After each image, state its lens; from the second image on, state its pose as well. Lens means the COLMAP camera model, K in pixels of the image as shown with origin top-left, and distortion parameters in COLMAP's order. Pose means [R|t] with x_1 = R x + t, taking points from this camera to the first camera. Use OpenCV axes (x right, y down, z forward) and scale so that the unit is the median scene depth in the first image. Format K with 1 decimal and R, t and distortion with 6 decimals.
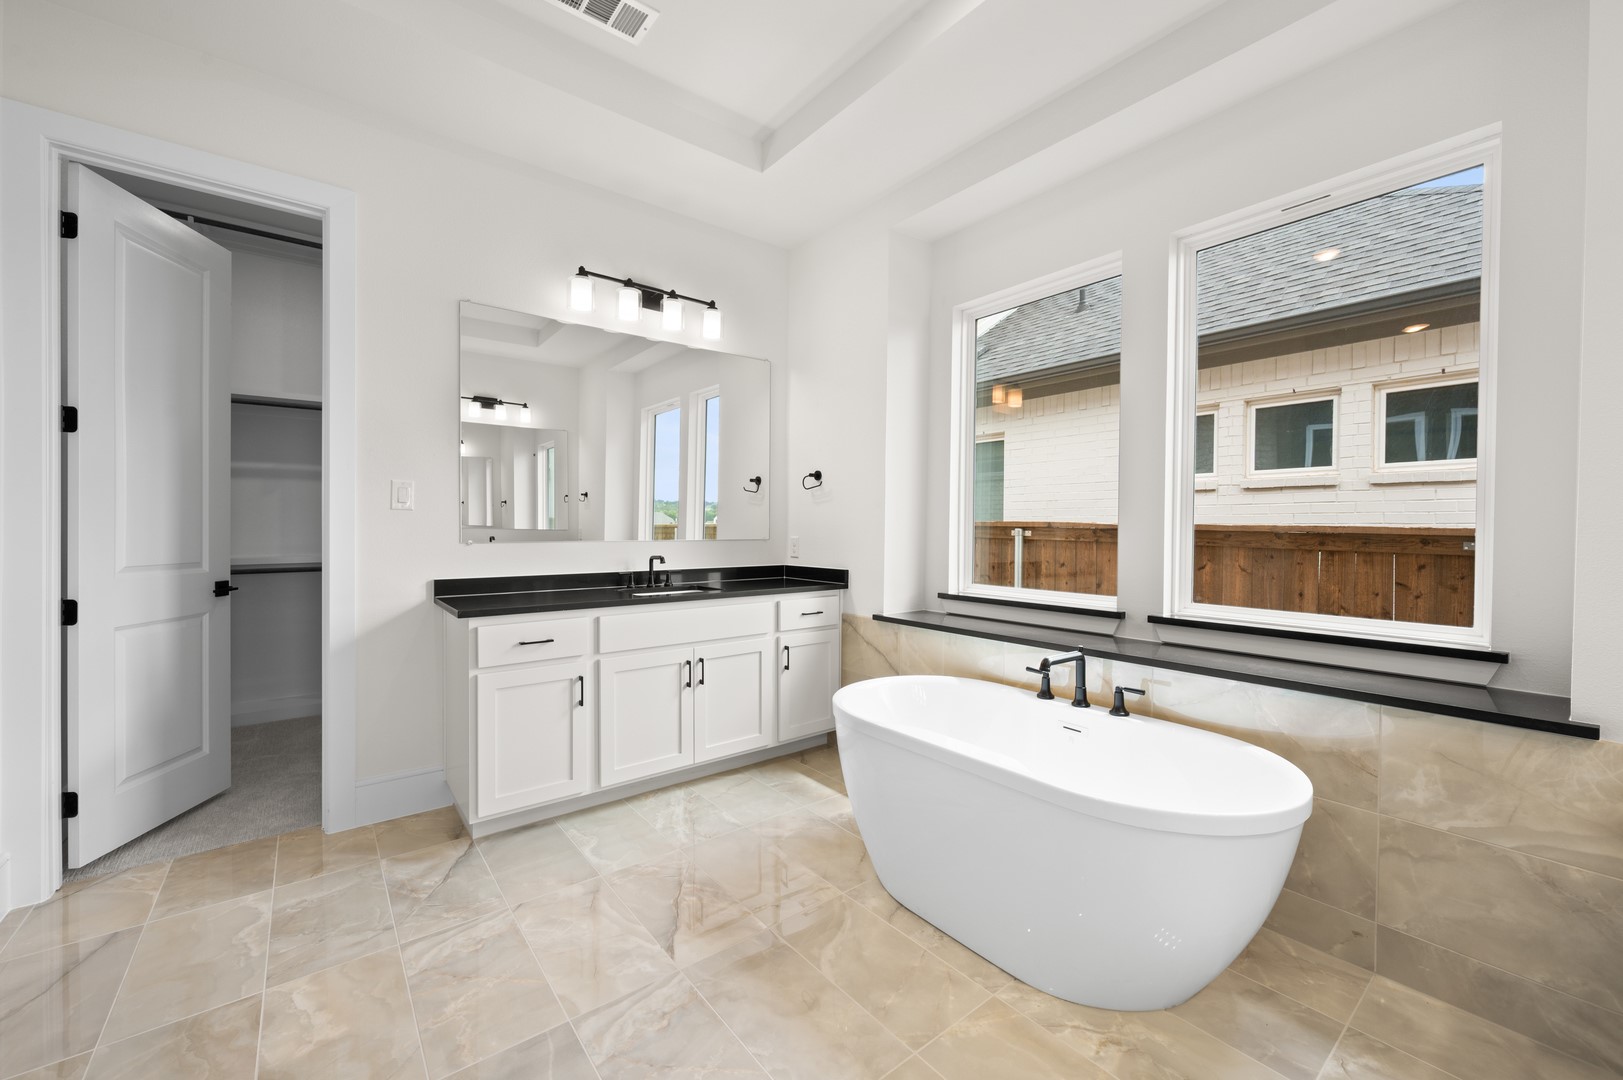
lens RADIAL K [[634.0, 0, 810.8], [0, 634.0, 533.5], [0, 0, 1]] dist [-0.002662, -0.000331]
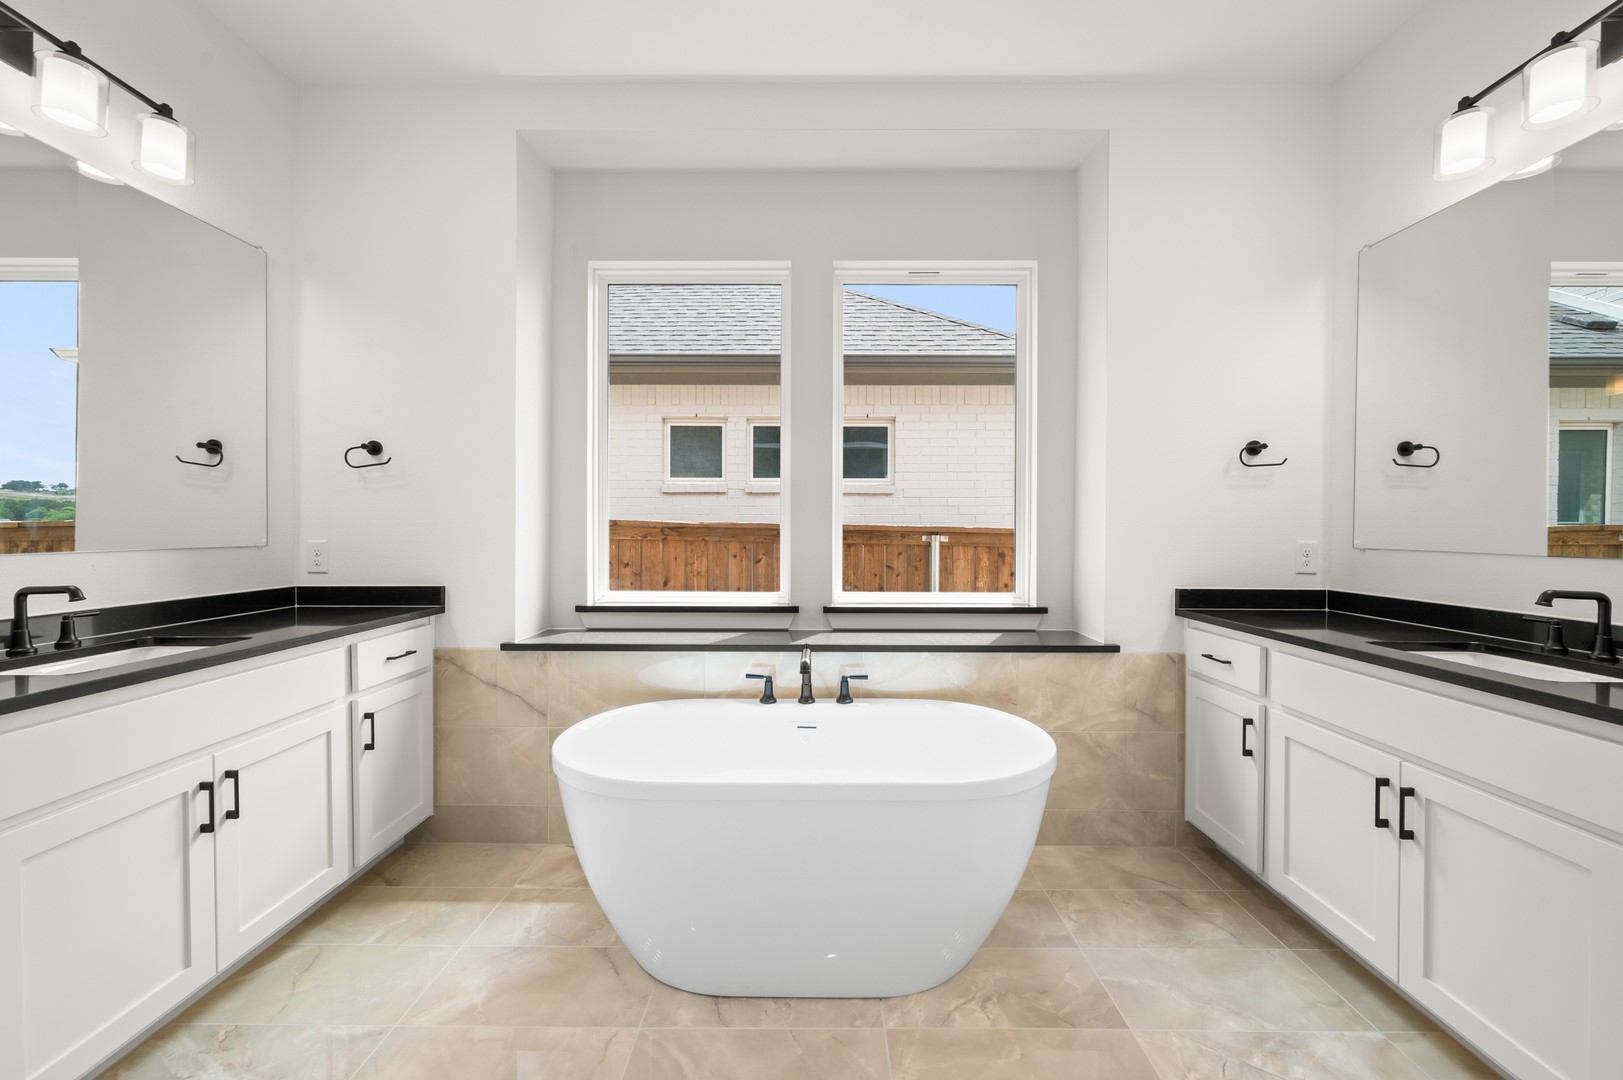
lens RADIAL K [[634.0, 0, 812.2], [0, 634.0, 537.4], [0, 0, 1]] dist [-0.002662, -0.000331]
pose [[0.627109, -0.014542, 0.778795, -0.258543], [0.008569, 0.999894, 0.011771, -0.001790], [-0.778884, -0.000708, 0.627167, 0.263884]]
